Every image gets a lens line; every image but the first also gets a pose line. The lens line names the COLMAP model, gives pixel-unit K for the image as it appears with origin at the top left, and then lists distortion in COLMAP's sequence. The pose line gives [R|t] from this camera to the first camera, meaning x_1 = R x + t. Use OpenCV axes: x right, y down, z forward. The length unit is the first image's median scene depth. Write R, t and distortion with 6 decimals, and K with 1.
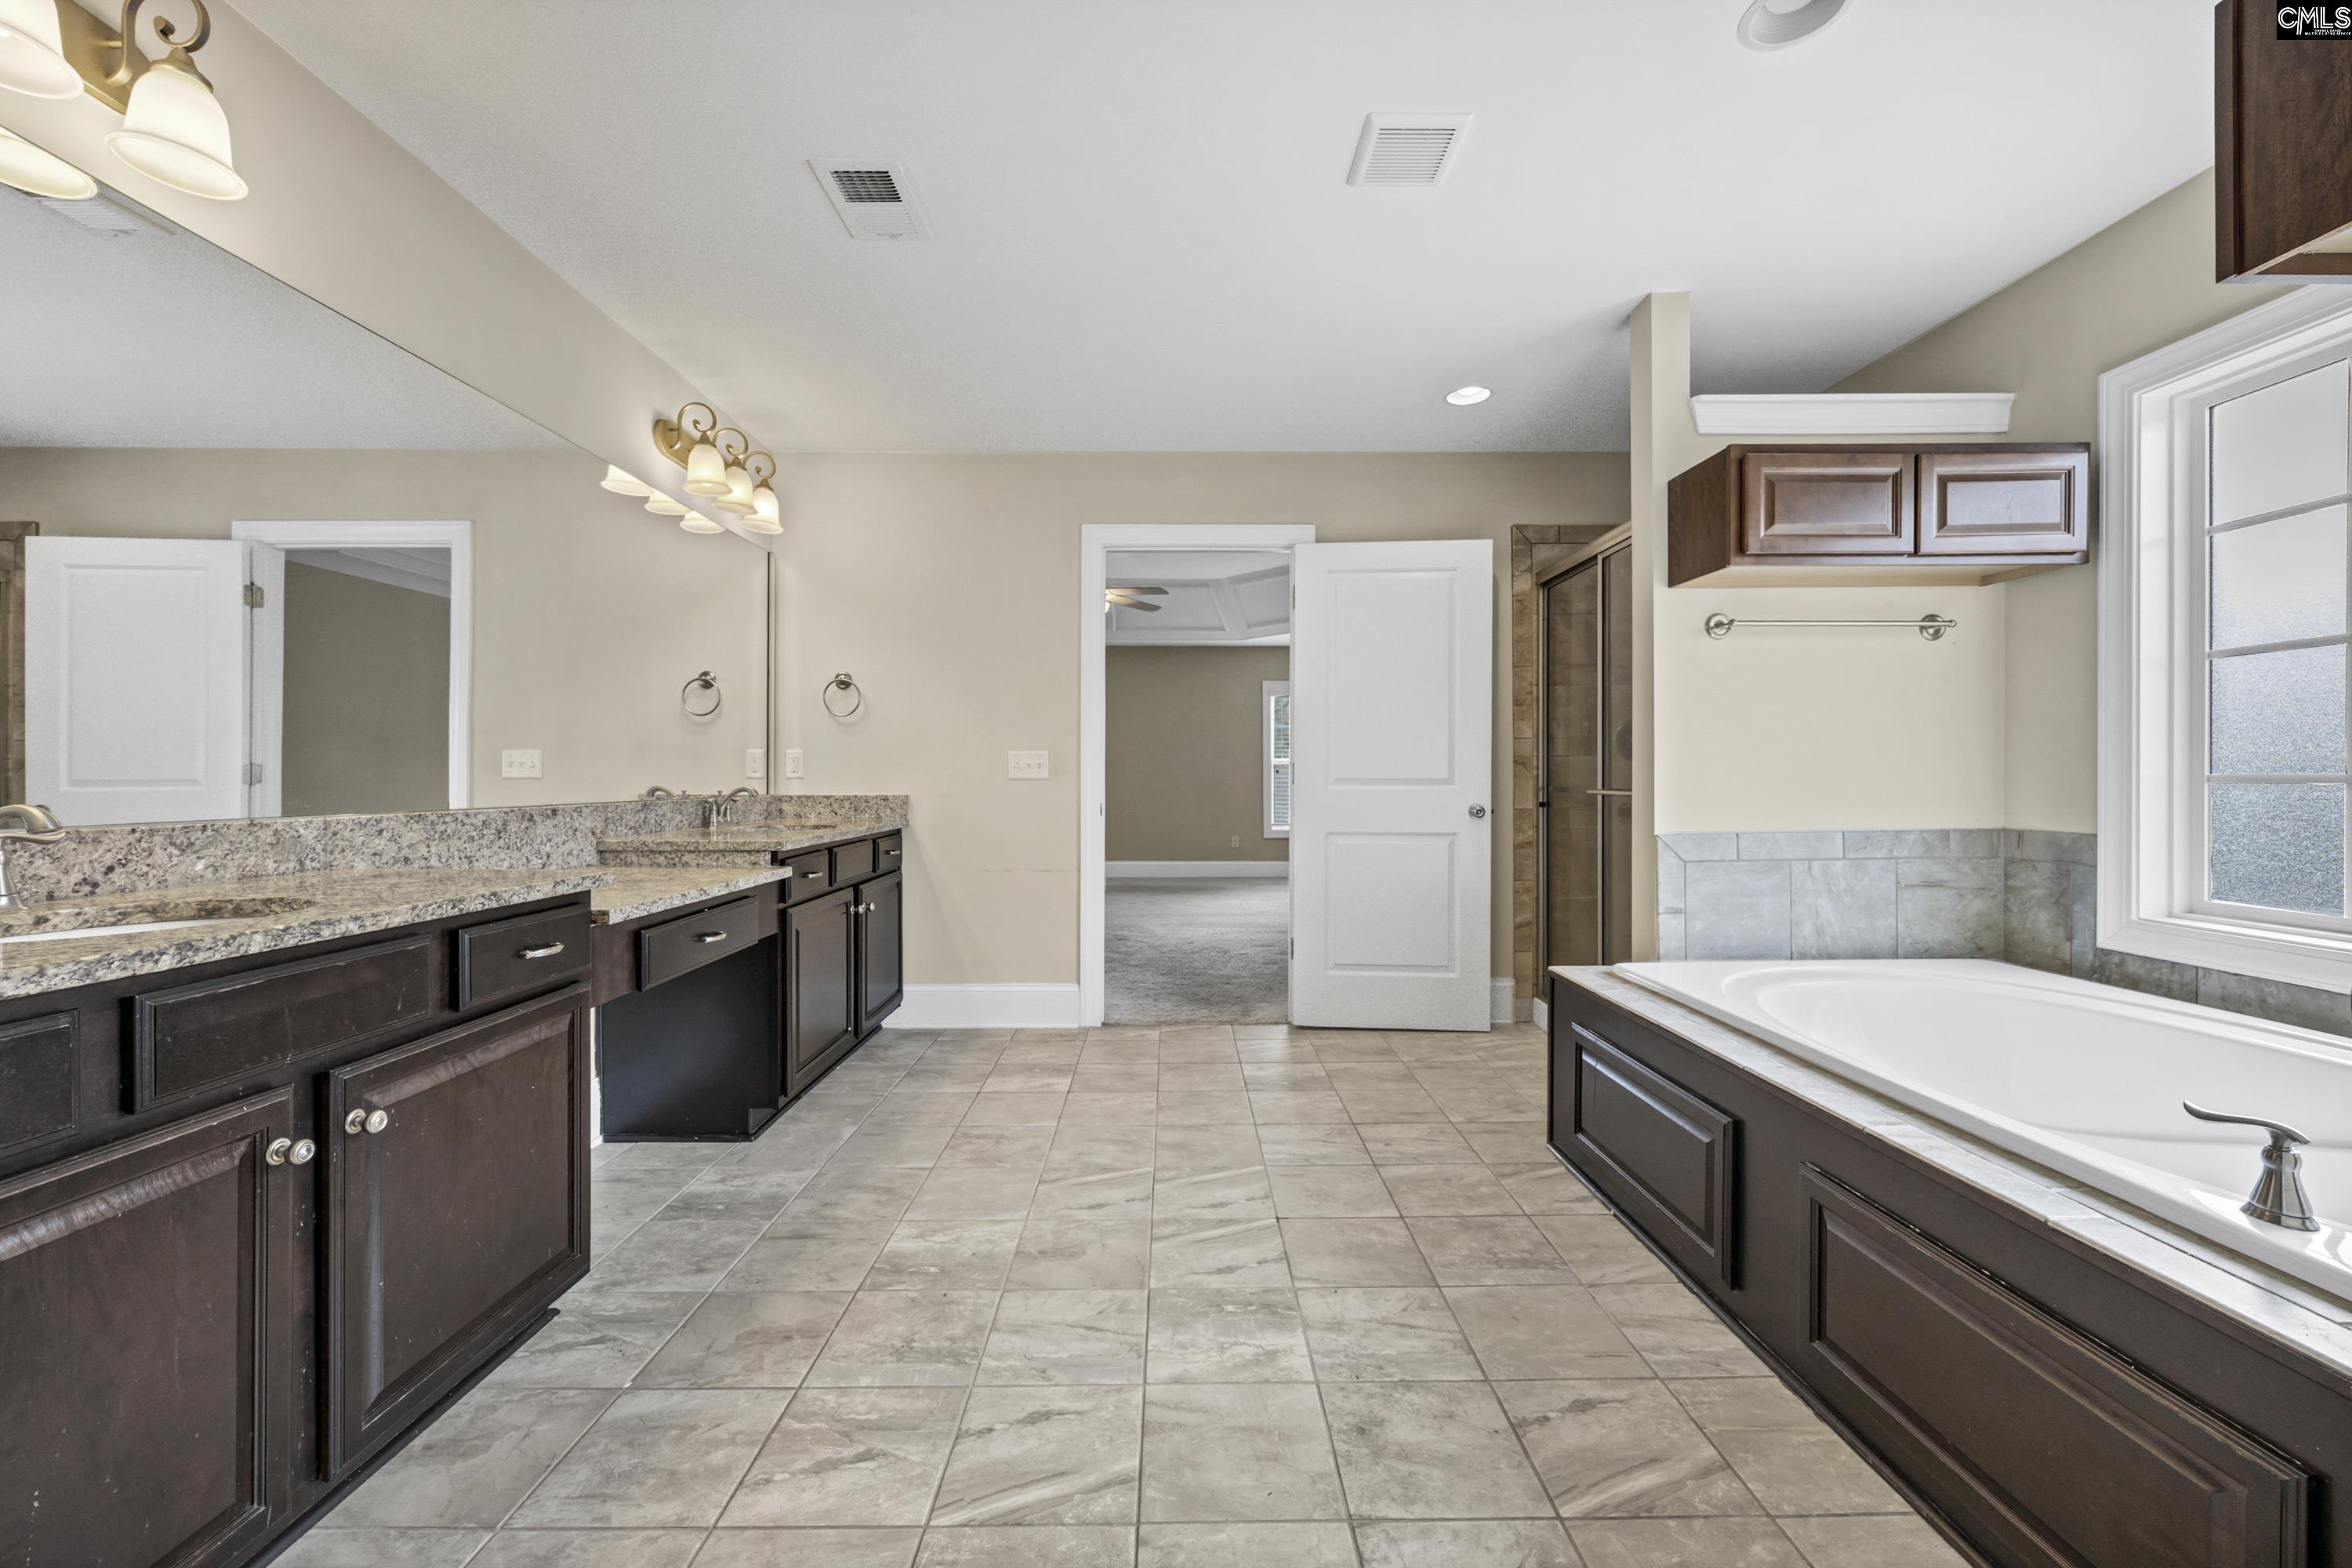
lens RADIAL K [[911.0, 0, 1147.9], [0, 911.0, 784.2], [0, 0, 1]] dist [-0.000554, 0.000504]
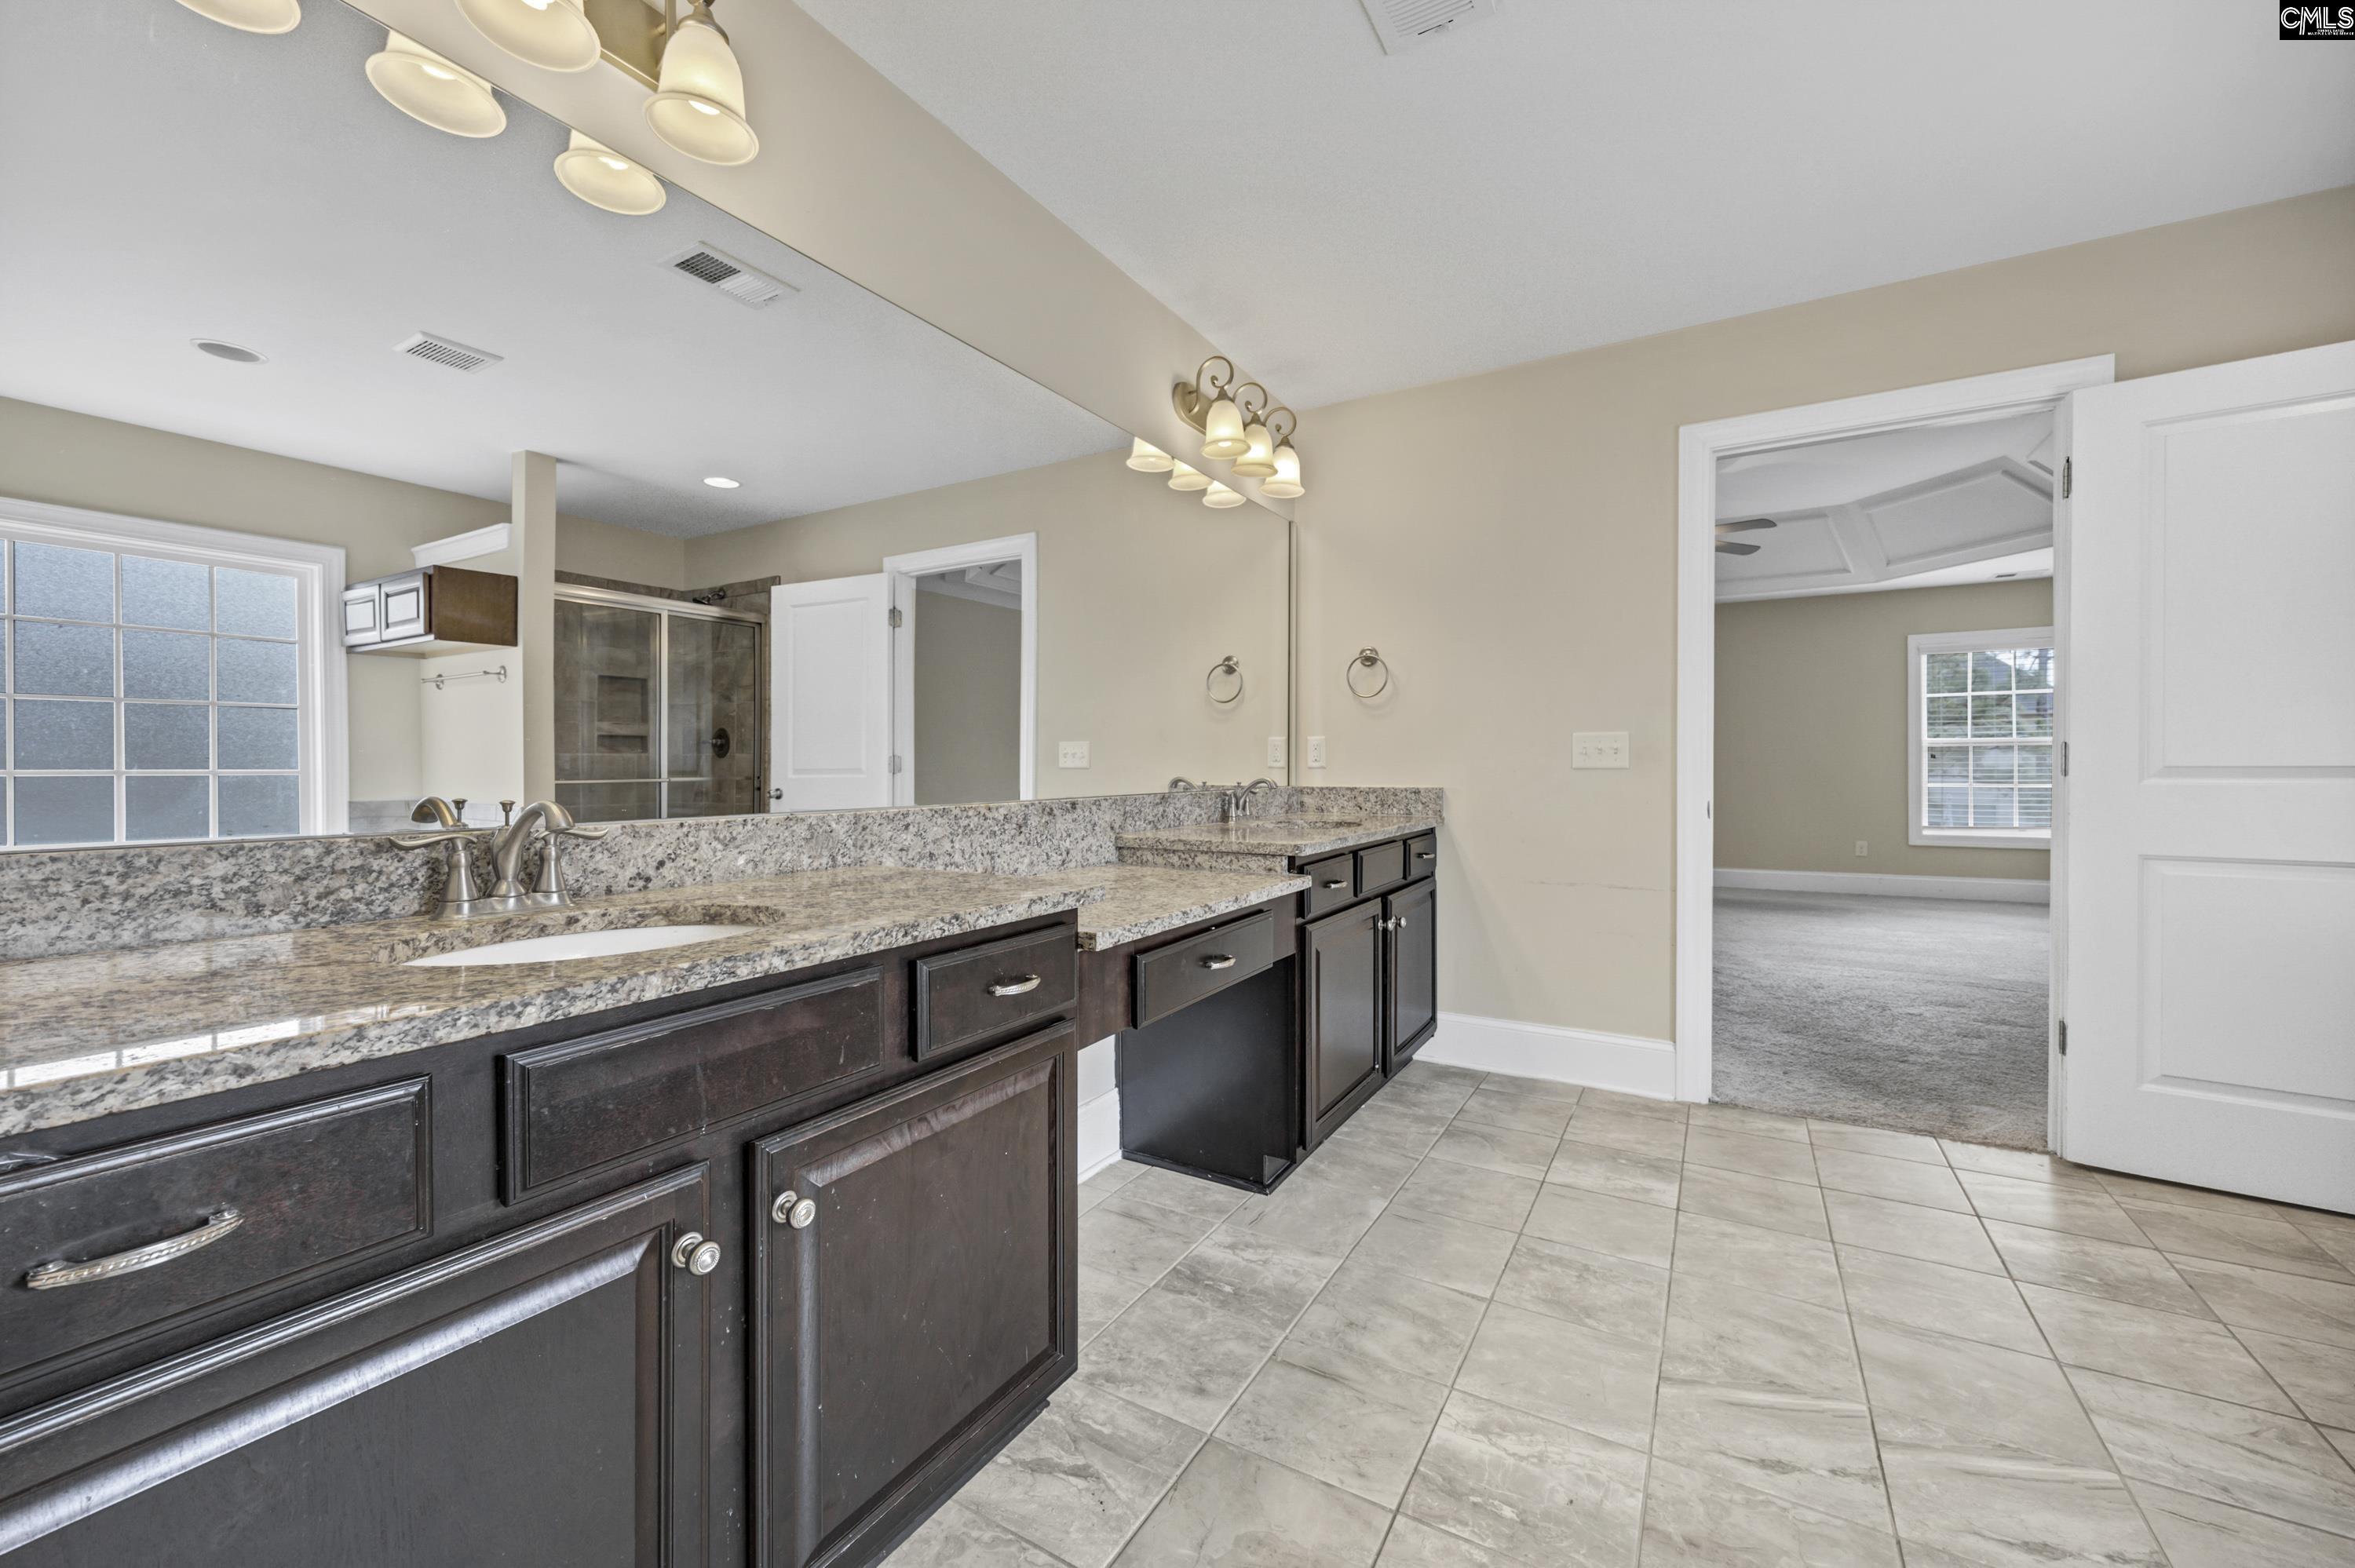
lens RADIAL K [[912.0, 0, 1183.5], [0, 912.0, 773.8], [0, 0, 1]] dist [-0.000554, 0.000504]
pose [[0.868687, 0.001257, -0.495360, -0.081968], [-0.000274, 0.999998, 0.002056, -0.003666], [0.495362, -0.001650, 0.868685, 0.223685]]
